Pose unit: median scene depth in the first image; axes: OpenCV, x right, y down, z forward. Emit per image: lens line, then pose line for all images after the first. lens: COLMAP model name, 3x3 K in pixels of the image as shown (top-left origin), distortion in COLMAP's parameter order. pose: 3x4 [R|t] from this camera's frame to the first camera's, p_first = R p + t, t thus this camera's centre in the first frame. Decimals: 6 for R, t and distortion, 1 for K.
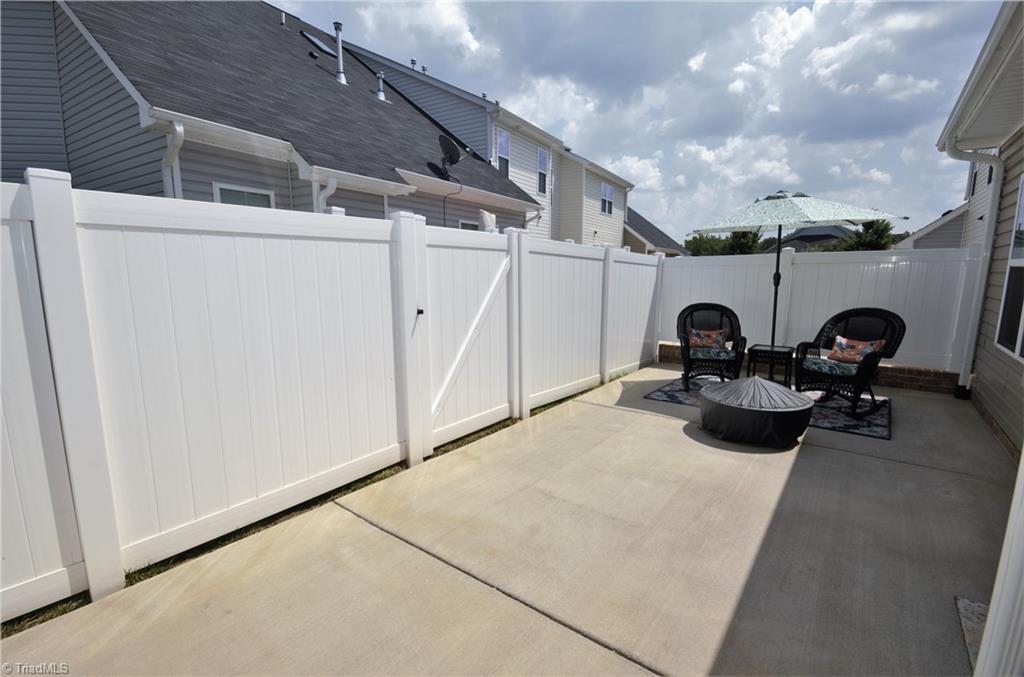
lens RADIAL K [[451.8, 0, 514.0], [0, 451.8, 345.9], [0, 0, 1]] dist [0.013192, -0.015290]
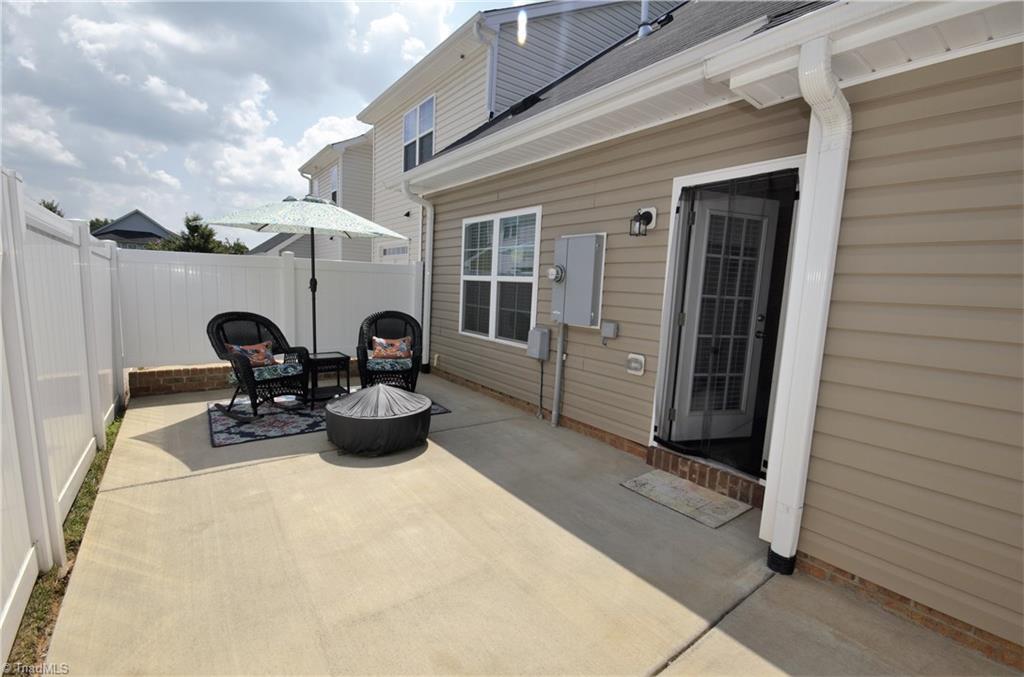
lens RADIAL K [[451.8, 0, 514.0], [0, 451.8, 345.9], [0, 0, 1]] dist [0.013192, -0.015290]
pose [[0.261549, -0.108628, 0.959058, -0.249630], [0.110819, 0.990455, 0.081963, -0.048303], [-0.958807, 0.084844, 0.271091, 0.325988]]
